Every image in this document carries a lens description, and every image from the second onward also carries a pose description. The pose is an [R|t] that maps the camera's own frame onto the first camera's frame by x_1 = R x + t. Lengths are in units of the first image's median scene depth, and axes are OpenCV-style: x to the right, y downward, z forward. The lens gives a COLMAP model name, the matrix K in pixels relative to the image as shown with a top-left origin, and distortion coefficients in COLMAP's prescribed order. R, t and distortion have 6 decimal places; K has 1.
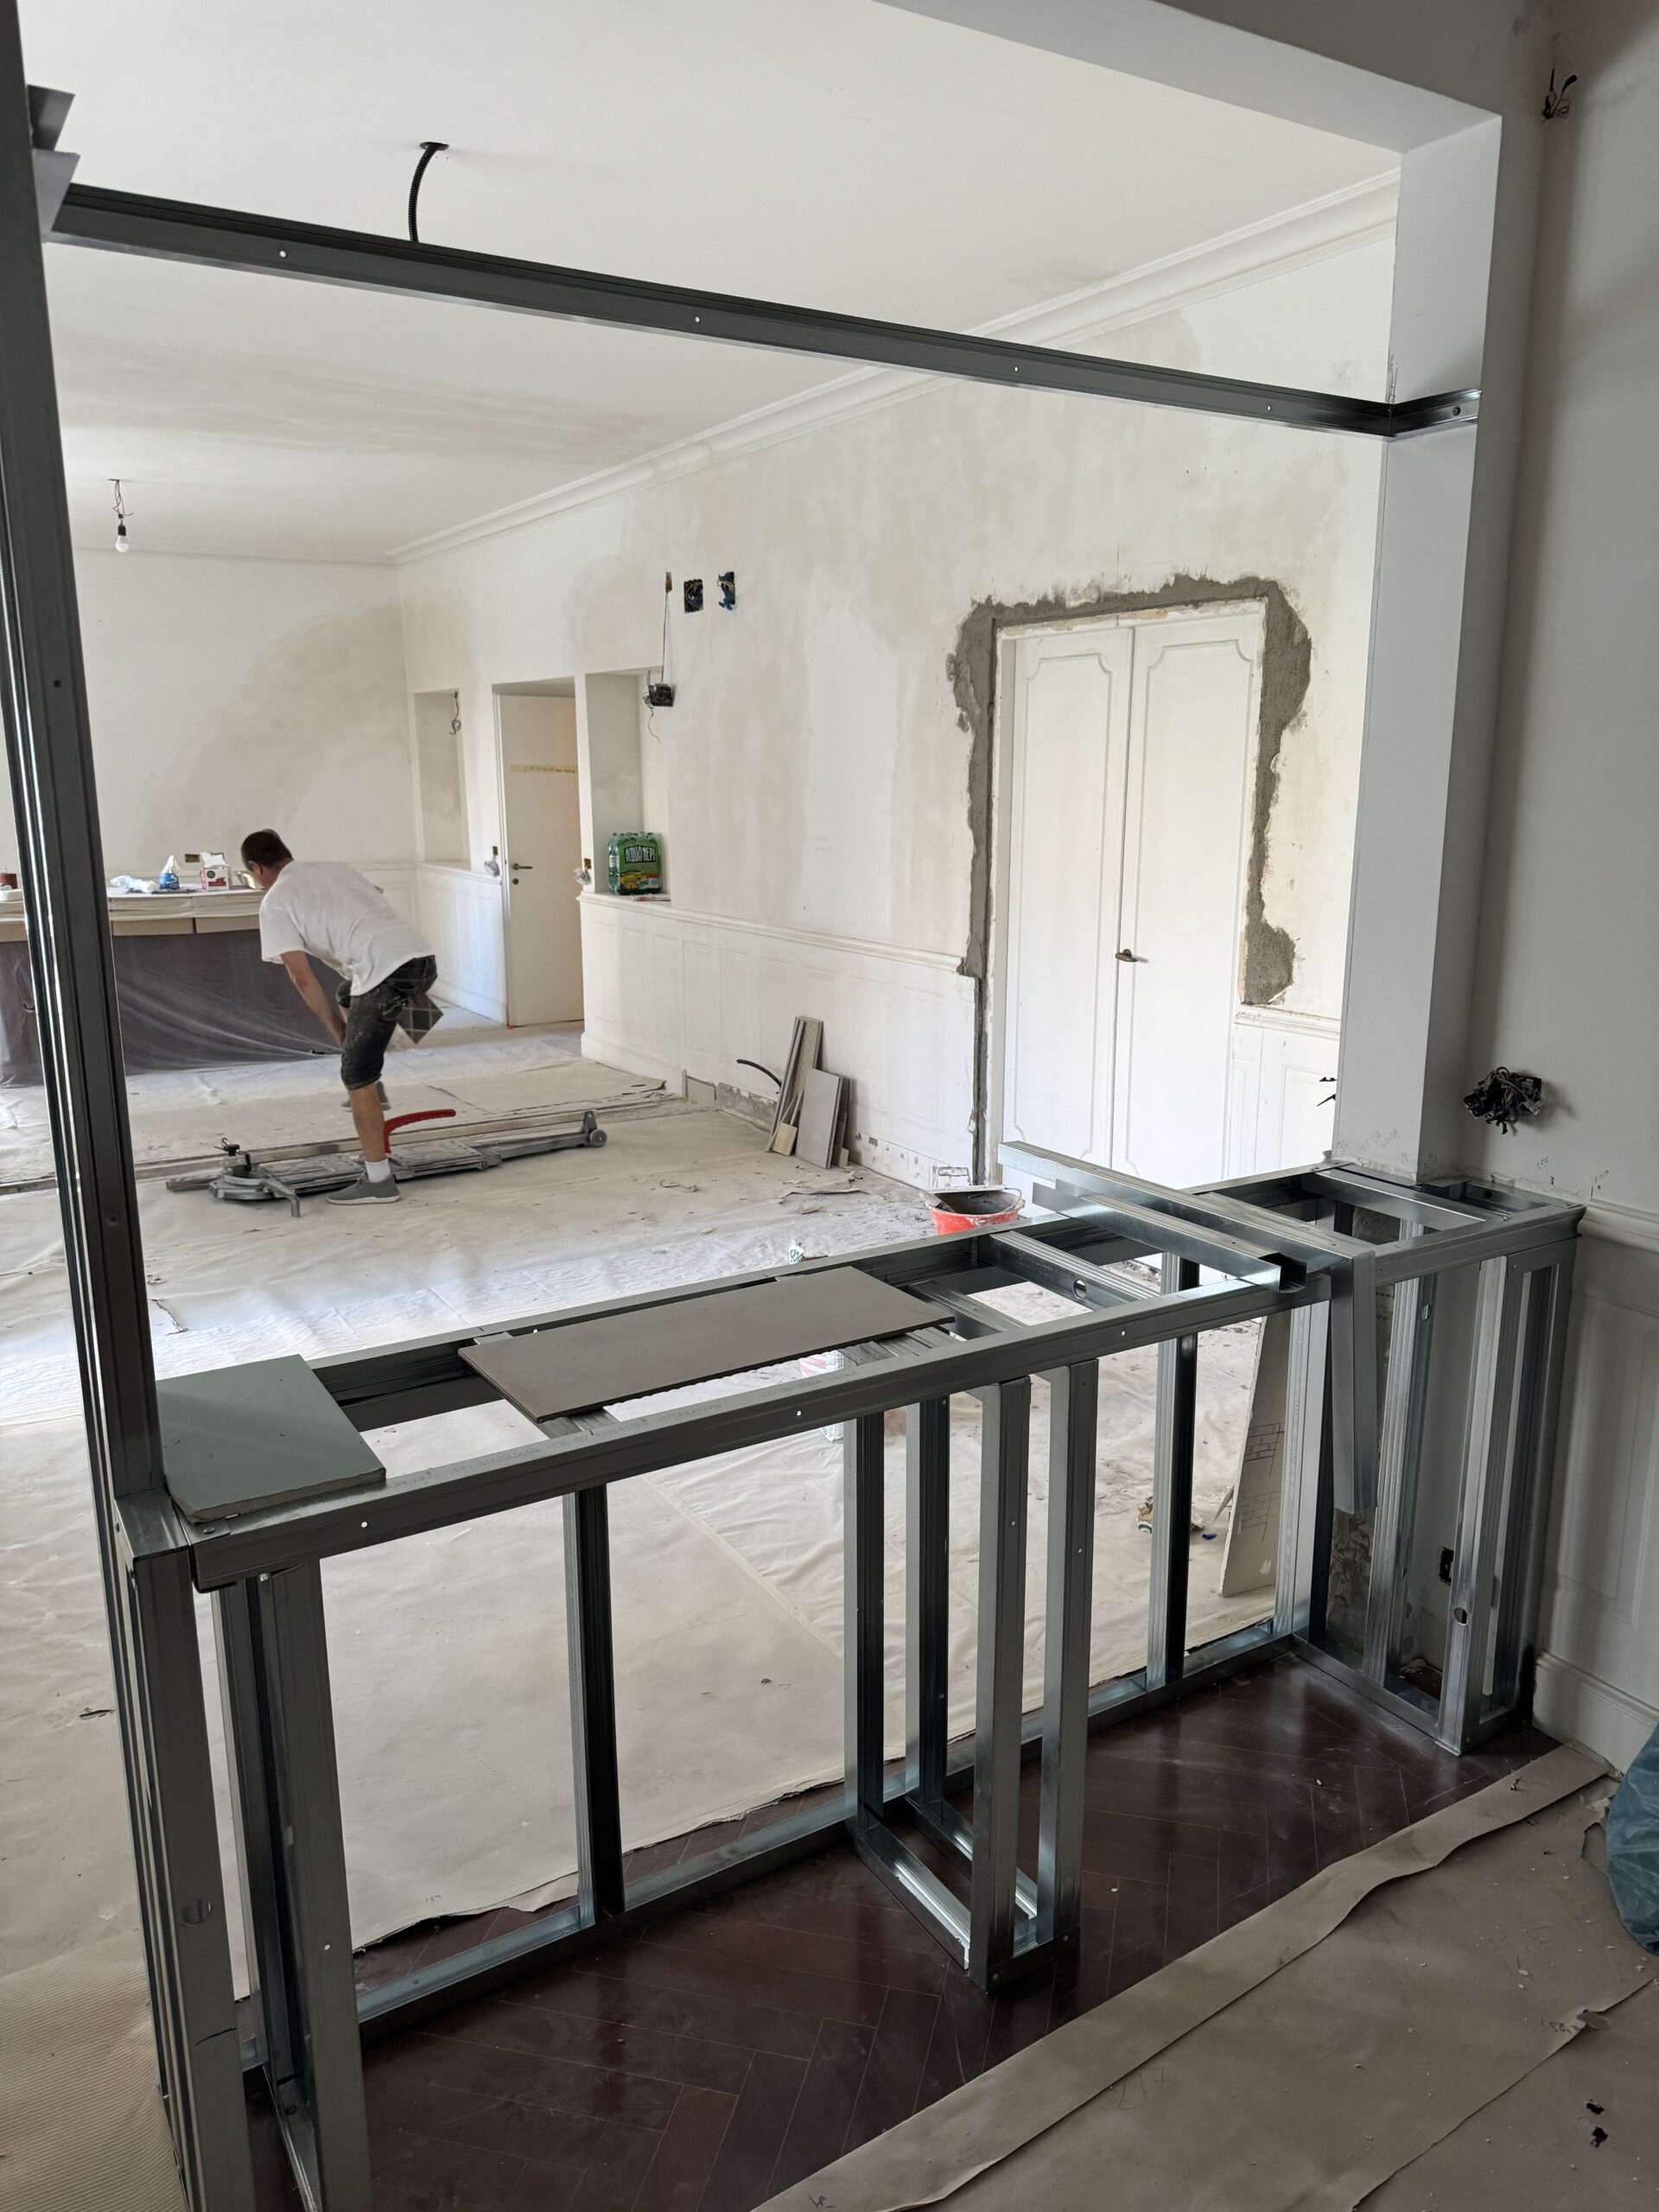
lens RADIAL K [[1563.0, 0, 829.3], [0, 1563.0, 1105.1], [0, 0, 1]] dist [0.010666, -0.010371]
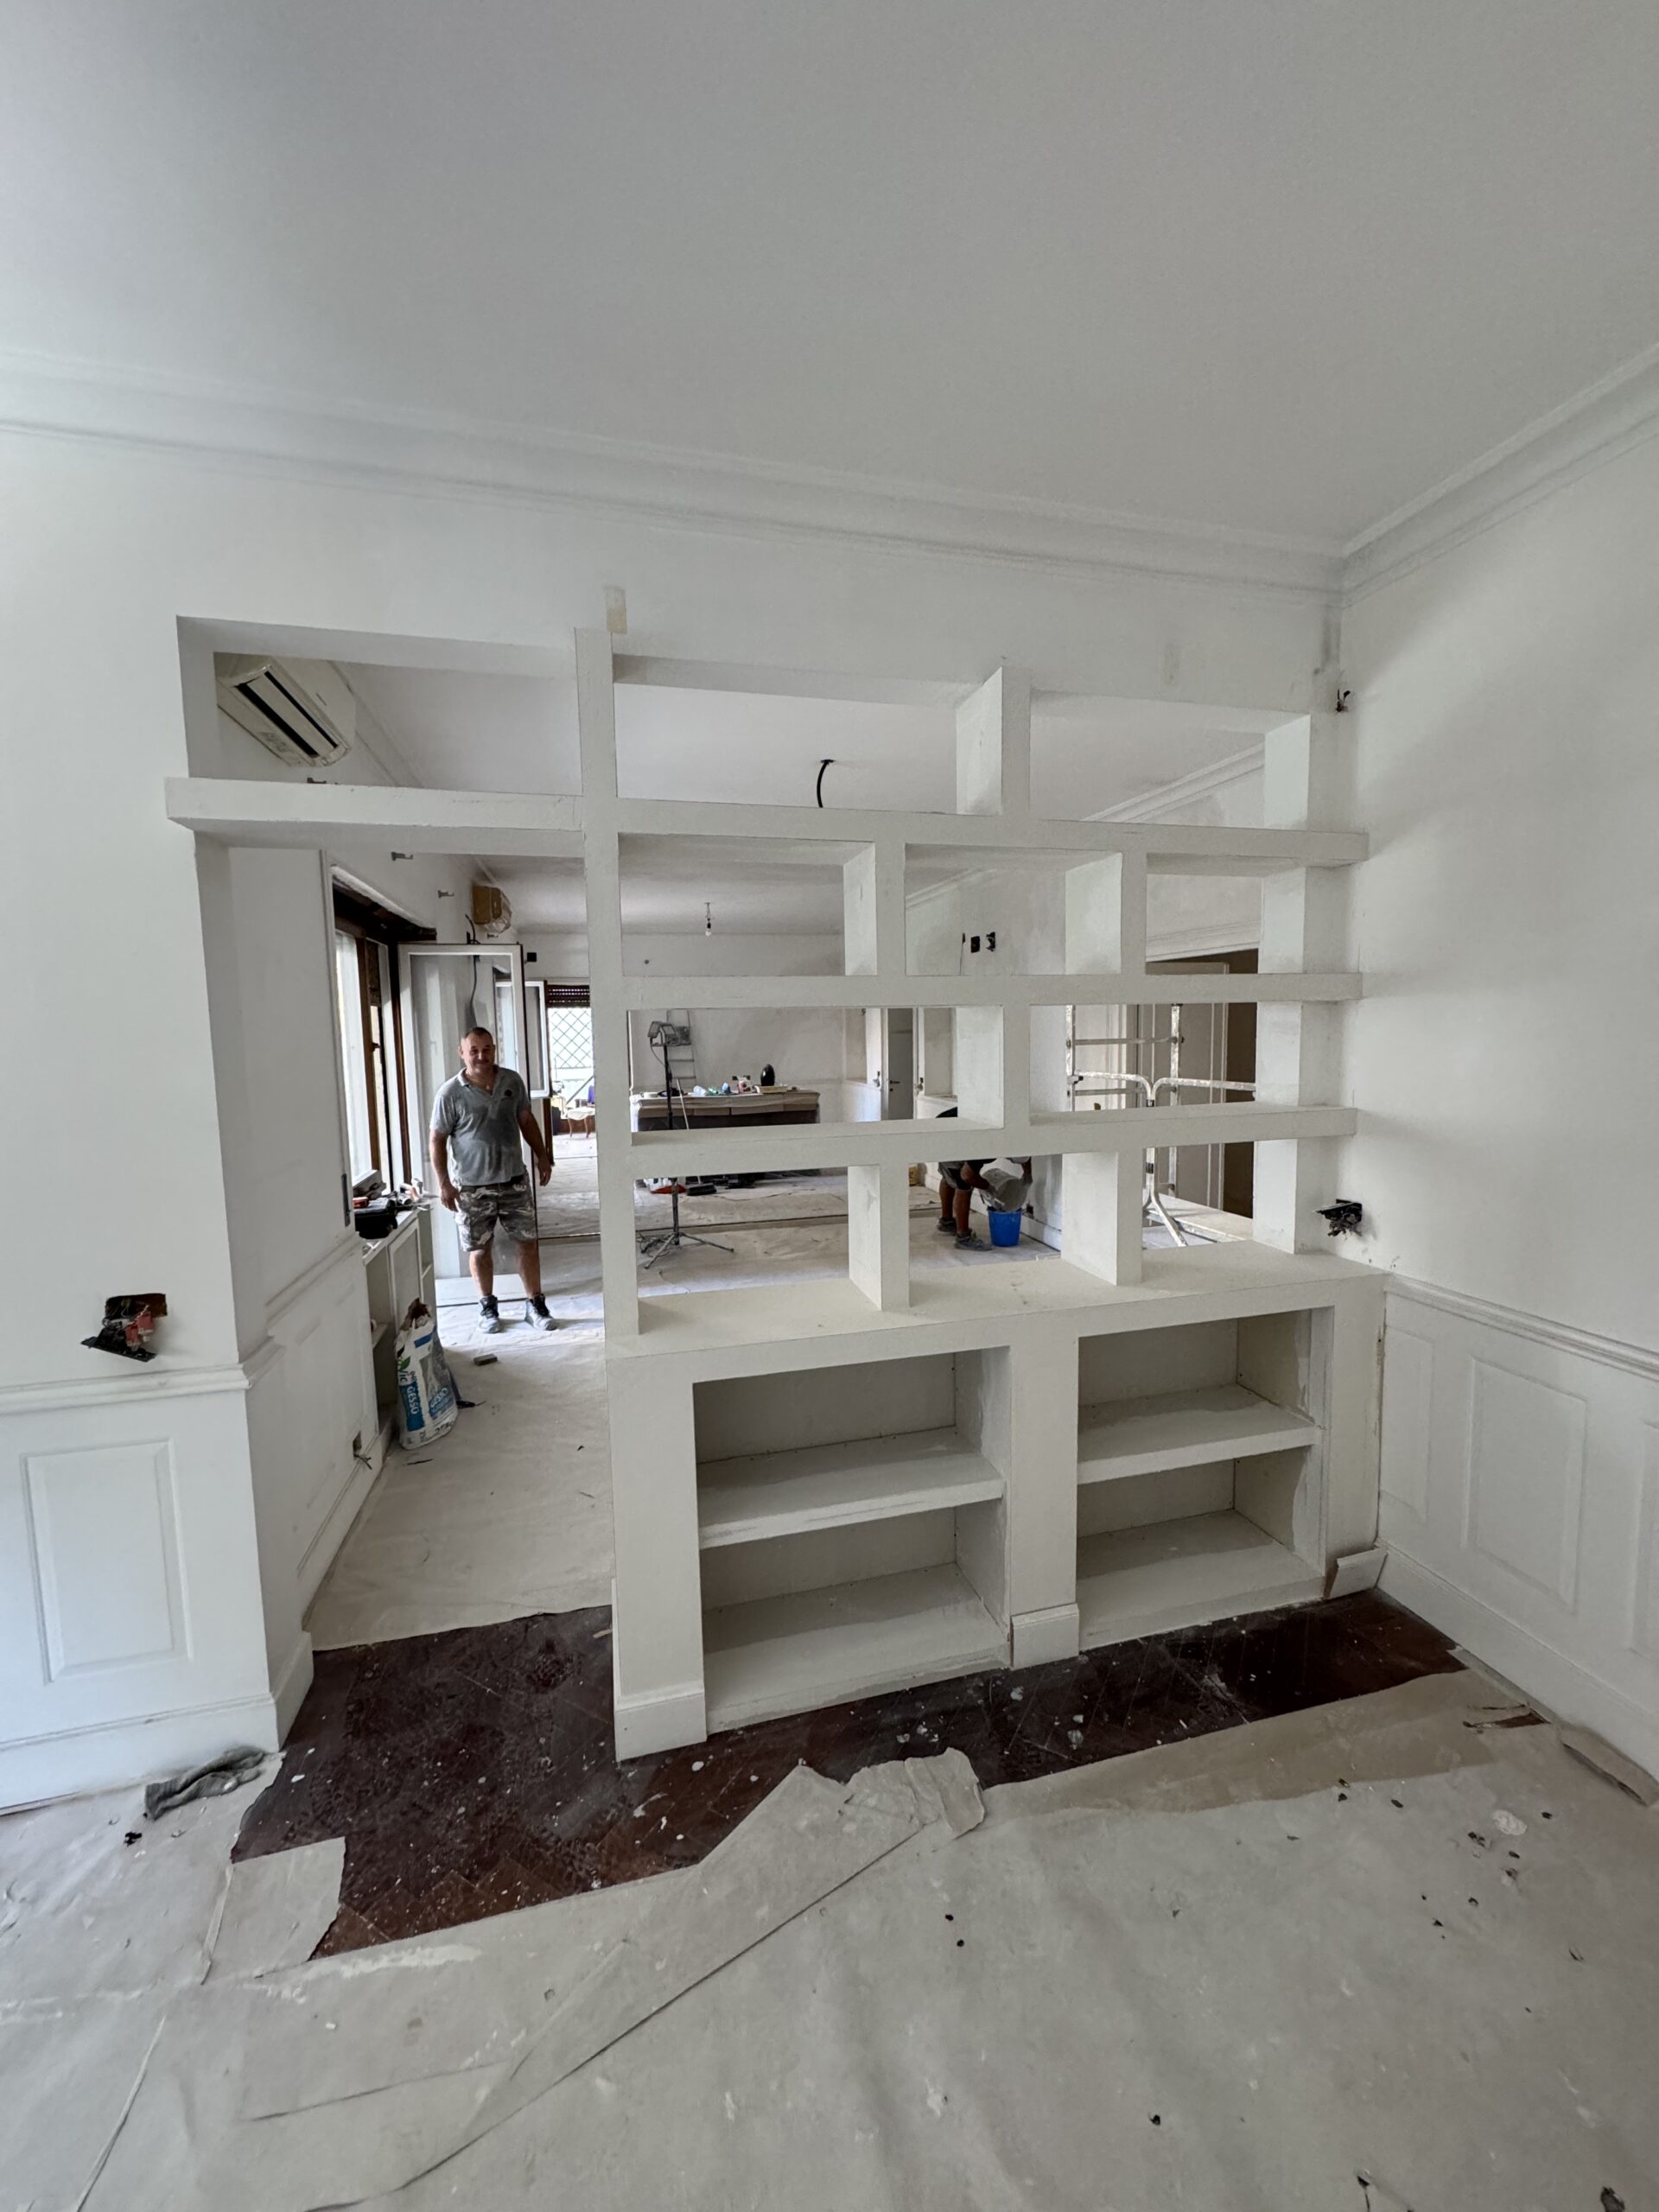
lens RADIAL K [[886.8, 0, 832.2], [0, 886.8, 1107.7], [0, 0, 1]] dist [0.000049, 0.000046]
pose [[0.955037, 0.014056, -0.296155, 0.073855], [-0.049641, 0.992356, -0.112985, 0.008082], [0.292303, 0.122606, 0.948434, -0.070680]]
